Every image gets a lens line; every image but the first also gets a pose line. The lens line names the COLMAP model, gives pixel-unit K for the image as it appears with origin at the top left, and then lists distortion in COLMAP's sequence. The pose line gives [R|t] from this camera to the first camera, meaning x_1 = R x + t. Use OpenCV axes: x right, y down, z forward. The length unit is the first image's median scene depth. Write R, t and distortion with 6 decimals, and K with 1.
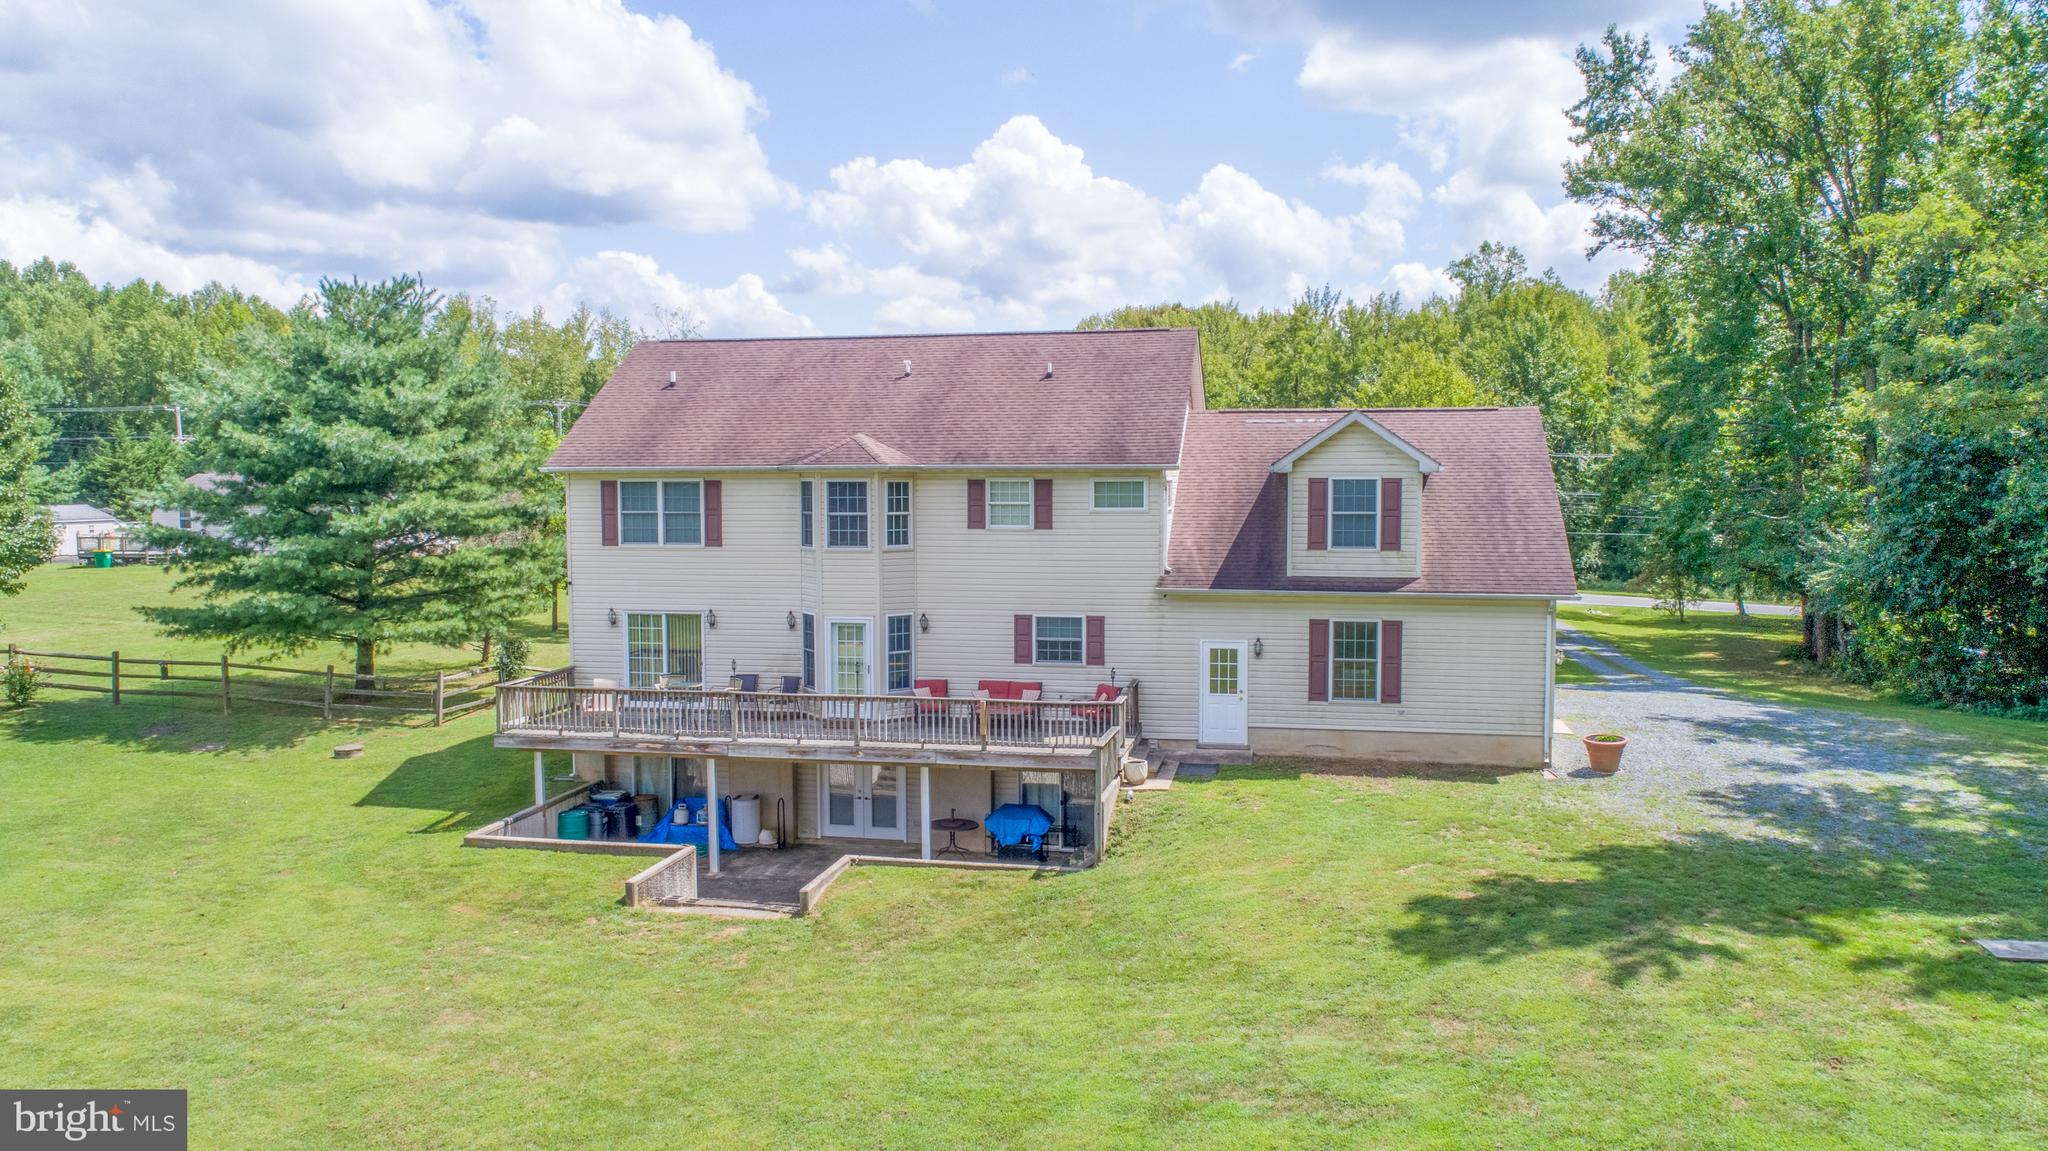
lens RADIAL K [[1478.7, 0, 1027.2], [0, 1478.7, 561.4], [0, 0, 1]] dist [-0.004223, -0.007381]
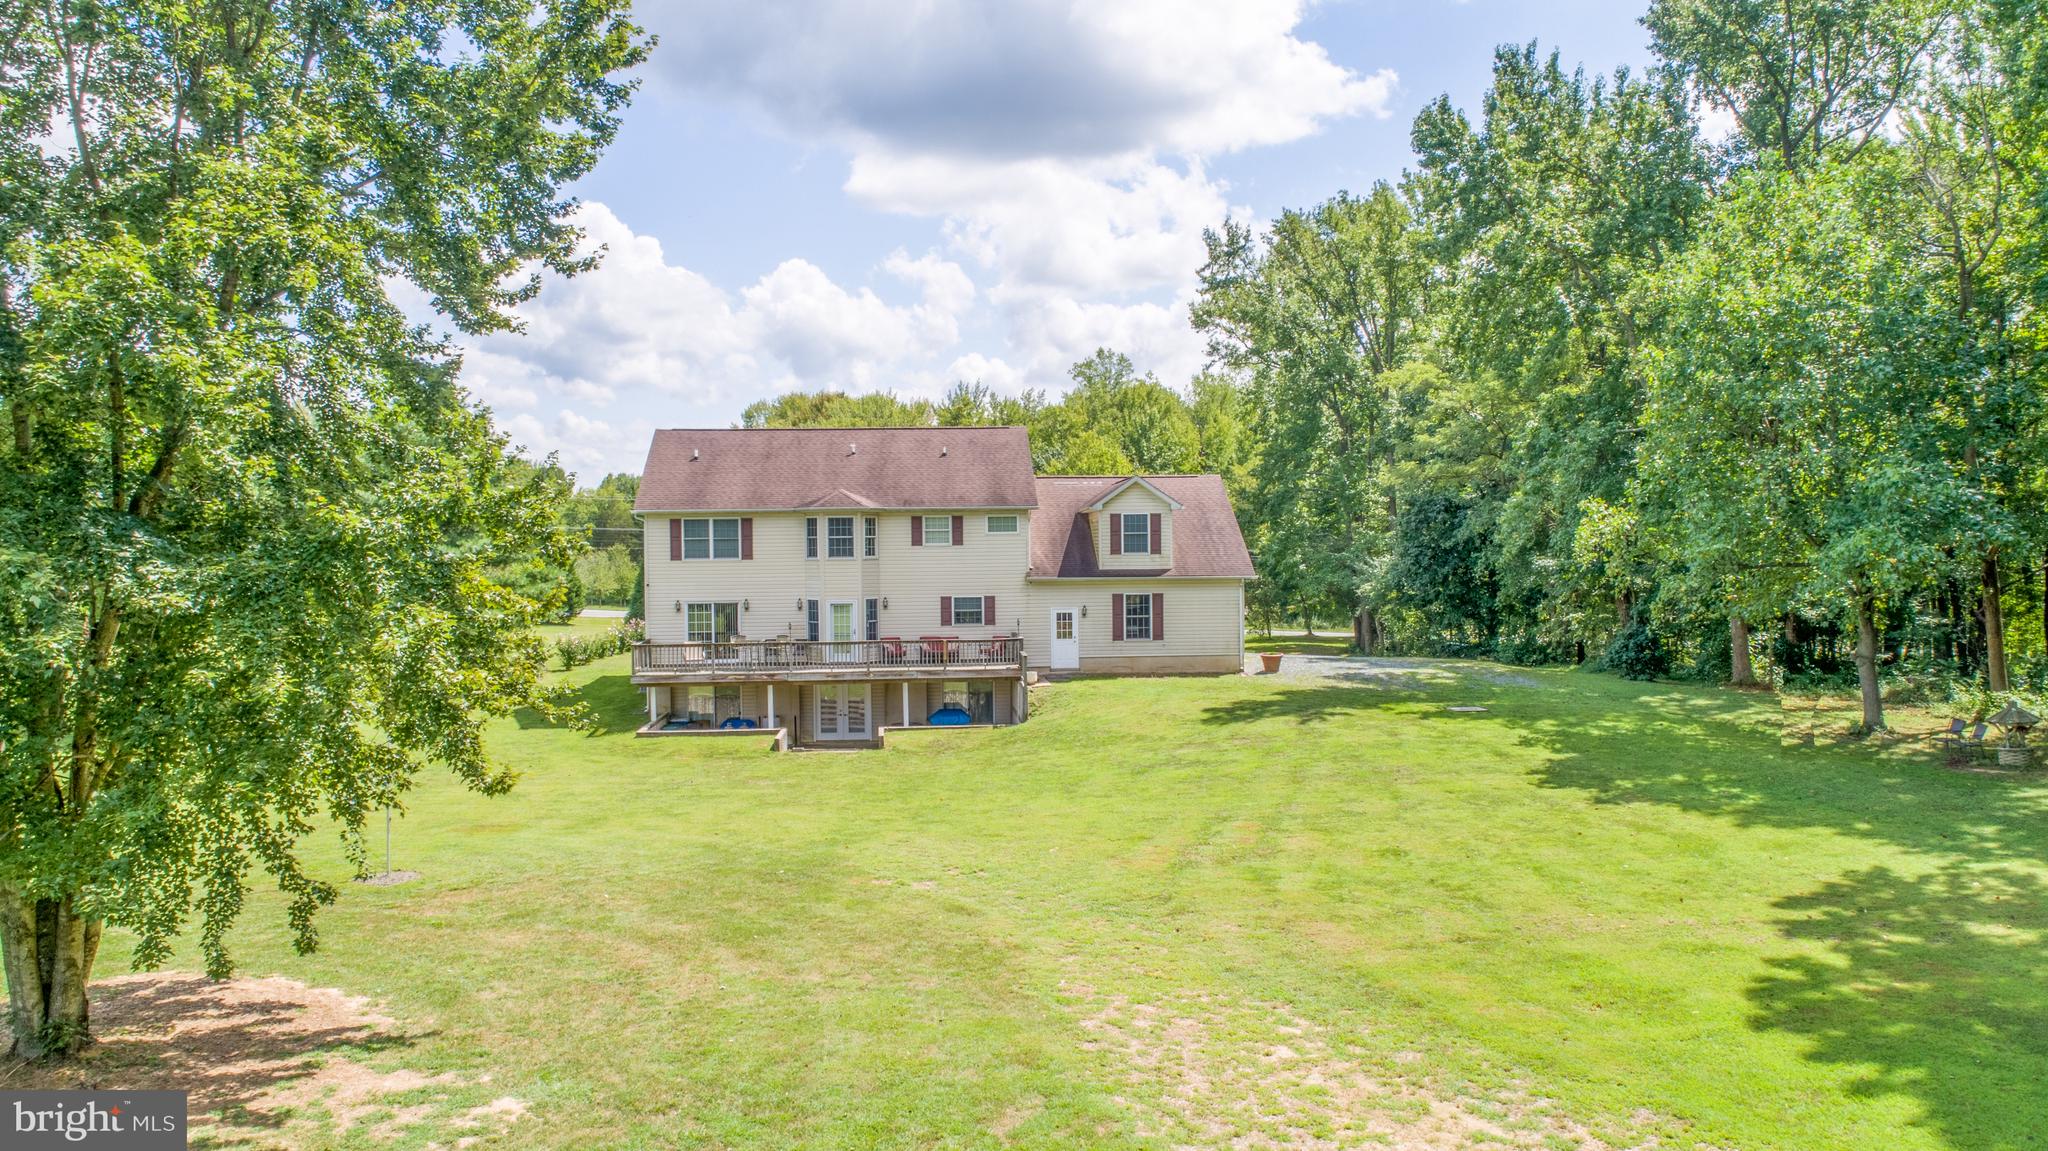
lens RADIAL K [[1478.7, 0, 1027.2], [0, 1478.7, 561.4], [0, 0, 1]] dist [-0.004223, -0.007381]
pose [[0.961578, -0.011152, 0.274305, -0.367947], [0.025588, 0.998466, -0.049105, 0.079806], [-0.273337, 0.054238, 0.960388, -0.627877]]
